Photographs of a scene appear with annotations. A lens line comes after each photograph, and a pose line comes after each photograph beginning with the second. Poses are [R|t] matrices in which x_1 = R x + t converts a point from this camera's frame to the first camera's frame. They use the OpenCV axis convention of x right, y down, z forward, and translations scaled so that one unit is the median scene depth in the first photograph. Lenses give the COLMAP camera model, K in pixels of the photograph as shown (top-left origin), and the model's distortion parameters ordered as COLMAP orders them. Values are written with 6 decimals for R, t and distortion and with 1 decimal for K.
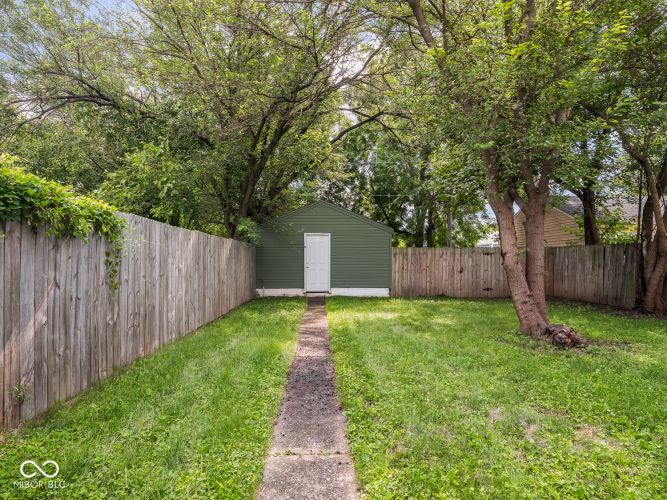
lens RADIAL K [[363.7, 0, 335.2], [0, 363.7, 267.2], [0, 0, 1]] dist [-0.000102, -0.000792]
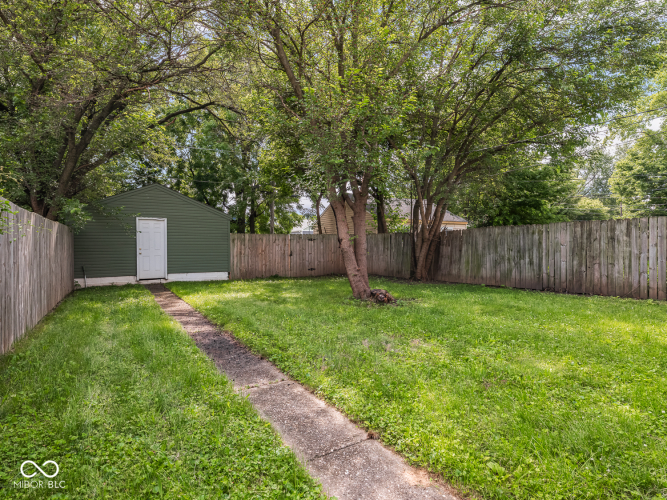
lens RADIAL K [[354.8, 0, 333.5], [0, 354.8, 250.0], [0, 0, 1]] dist [0.003924, 0.000160]
pose [[0.872809, -0.011416, 0.487928, -0.089389], [0.014818, 0.999885, -0.003113, 0.002107], [-0.487837, 0.009947, 0.872878, -0.056318]]
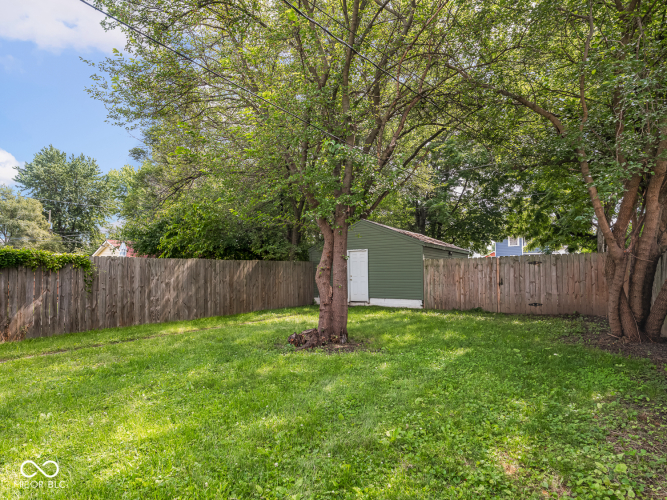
lens RADIAL K [[375.0, 0, 335.7], [0, 375.0, 248.2], [0, 0, 1]] dist [0.005758, 0.000394]
pose [[0.813907, -0.053936, -0.578486, 0.574916], [0.007944, 0.996622, -0.081744, -0.002464], [0.580941, 0.061937, 0.811586, 0.006680]]
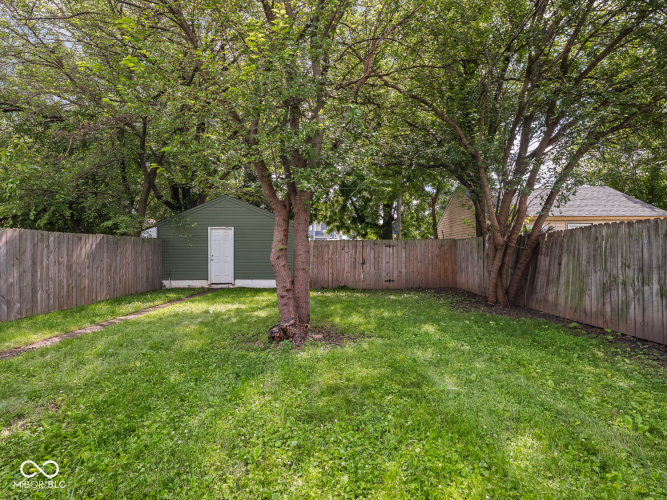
lens RADIAL K [[354.8, 0, 333.5], [0, 354.8, 250.0], [0, 0, 1]] dist [0.003924, 0.000160]
pose [[0.998953, -0.003400, -0.045620, 0.319000], [0.002512, 0.999807, -0.019495, -0.006954], [0.045678, 0.019360, 0.998769, -0.001695]]
